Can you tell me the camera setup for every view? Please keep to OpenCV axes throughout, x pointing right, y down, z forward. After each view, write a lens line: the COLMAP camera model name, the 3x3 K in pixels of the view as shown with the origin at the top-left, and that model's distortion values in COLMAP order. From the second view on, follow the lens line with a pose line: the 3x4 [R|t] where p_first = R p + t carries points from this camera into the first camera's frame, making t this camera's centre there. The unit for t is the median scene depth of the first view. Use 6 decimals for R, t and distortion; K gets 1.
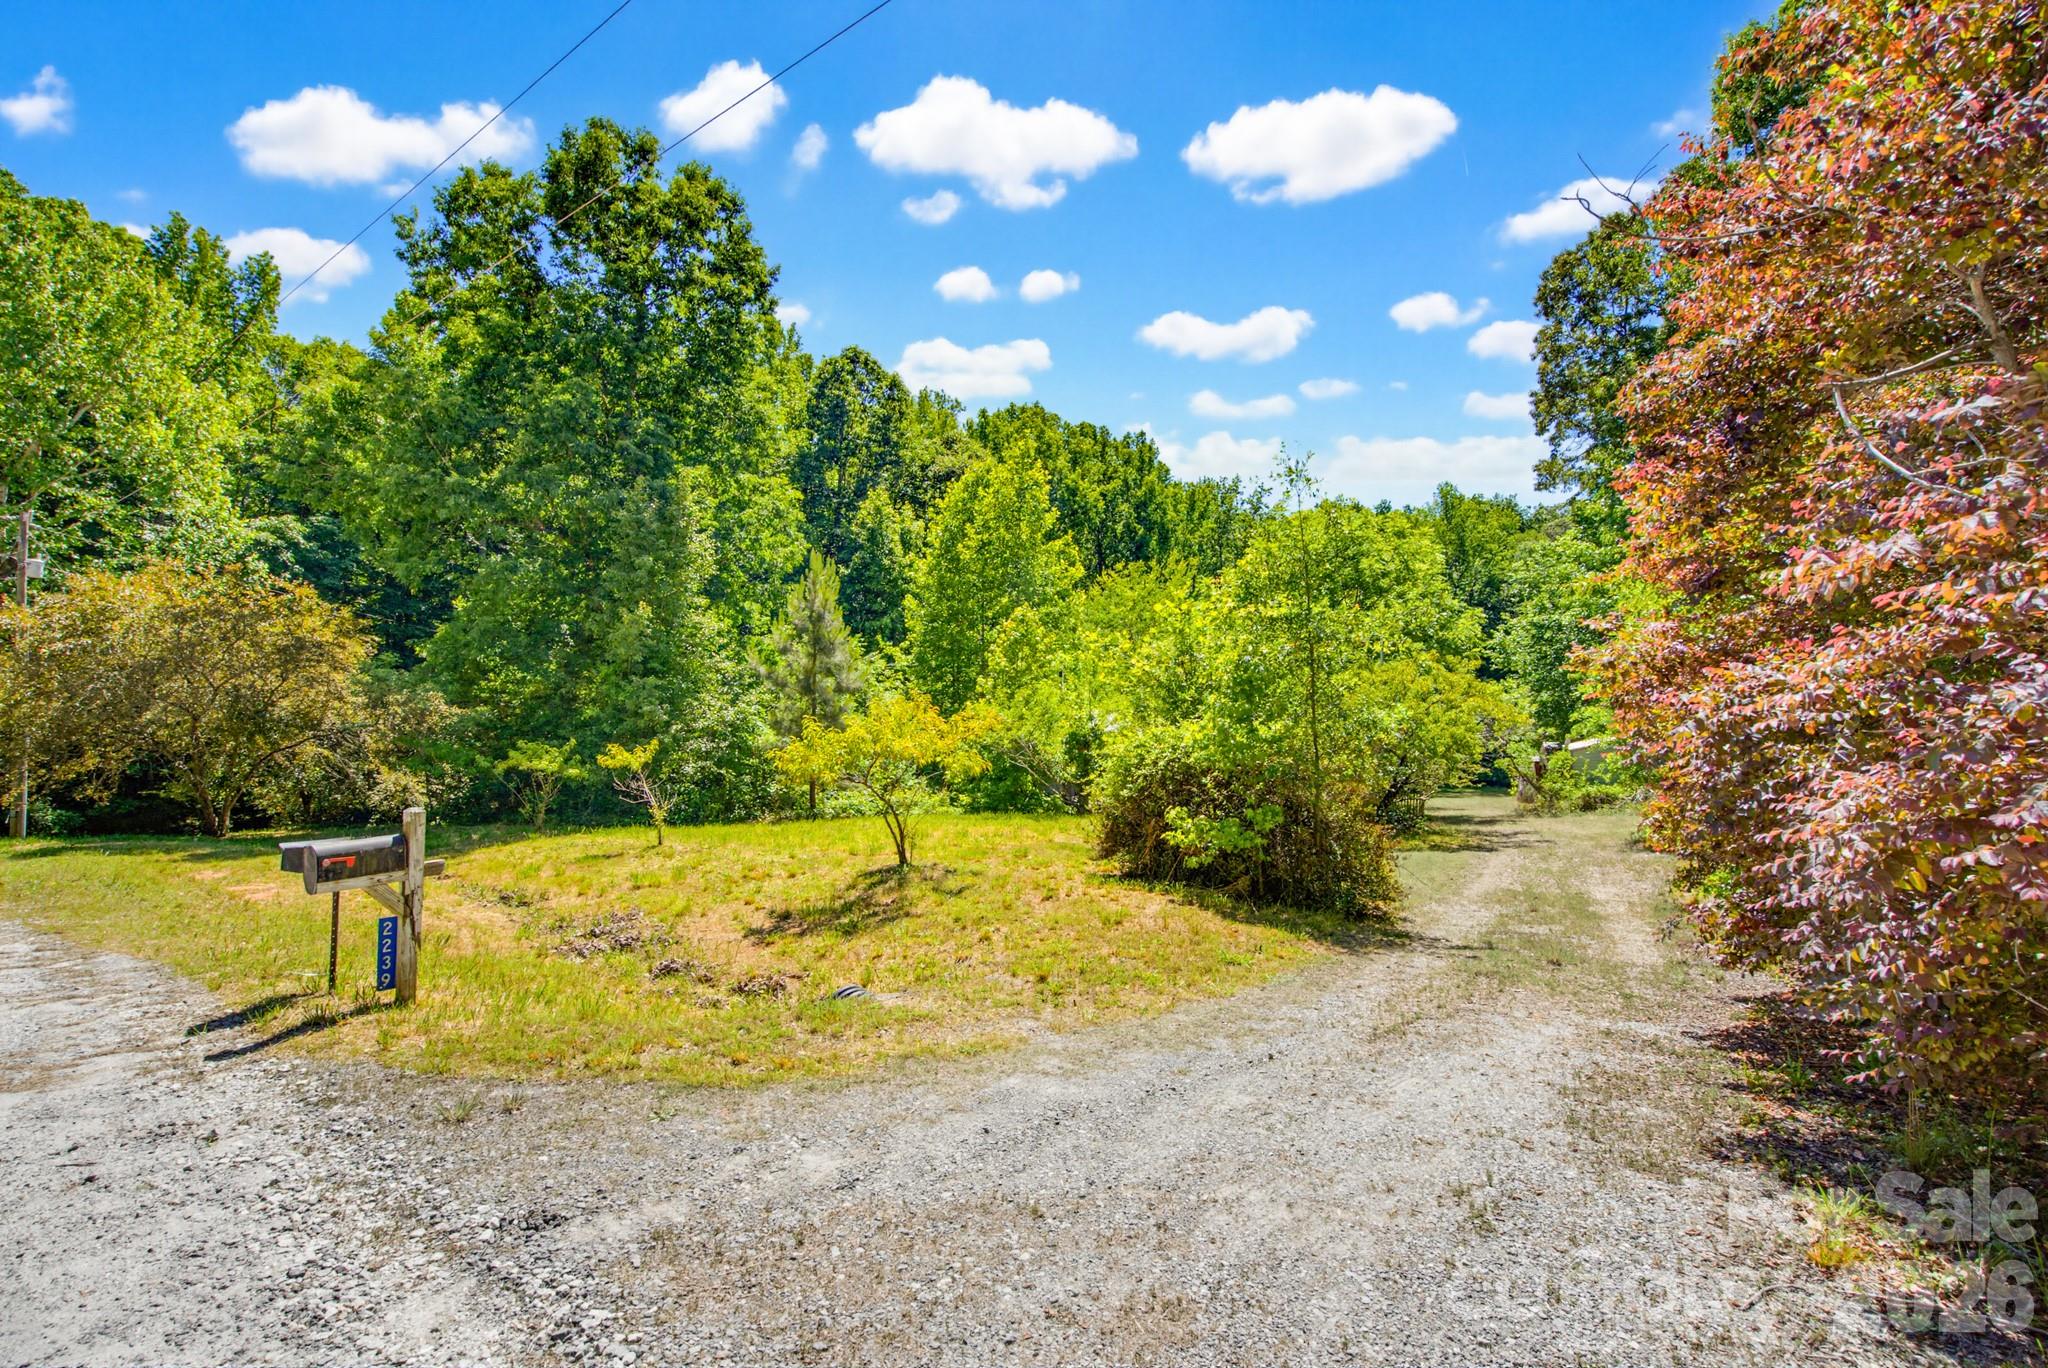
lens RADIAL K [[880.9, 0, 1011.9], [0, 880.9, 703.0], [0, 0, 1]] dist [0.002110, 0.000113]
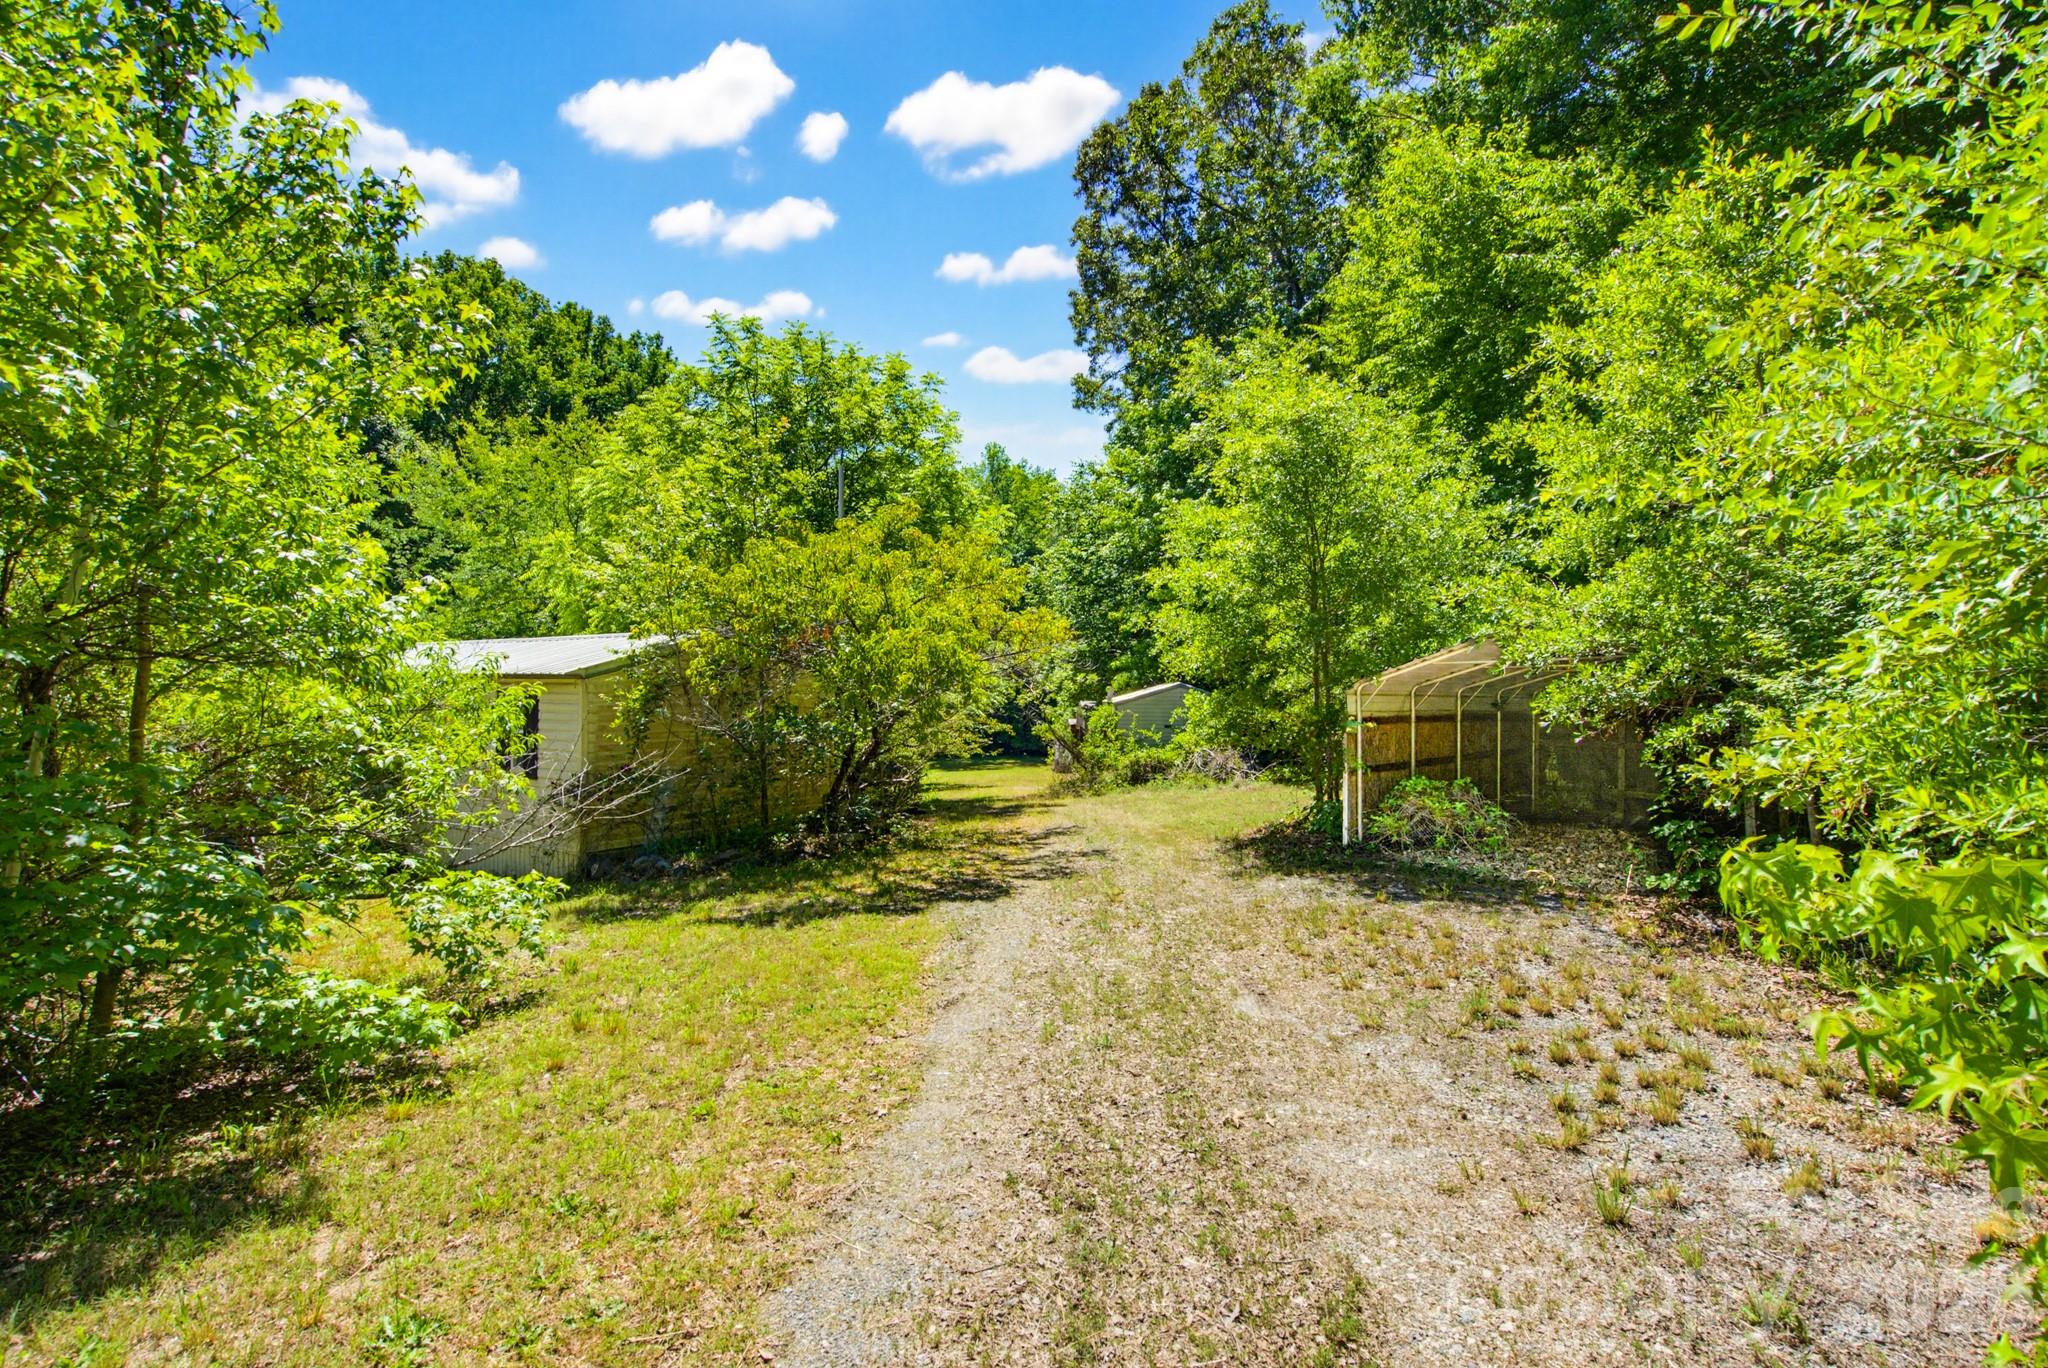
lens RADIAL K [[966.4, 0, 1022.9], [0, 966.4, 680.4], [0, 0, 1]] dist [-0.012537, -0.000408]
pose [[0.884011, 0.002192, 0.467461, 0.141086], [-0.005207, 0.999973, 0.005159, 0.023780], [-0.467438, -0.006995, 0.883998, 0.242182]]
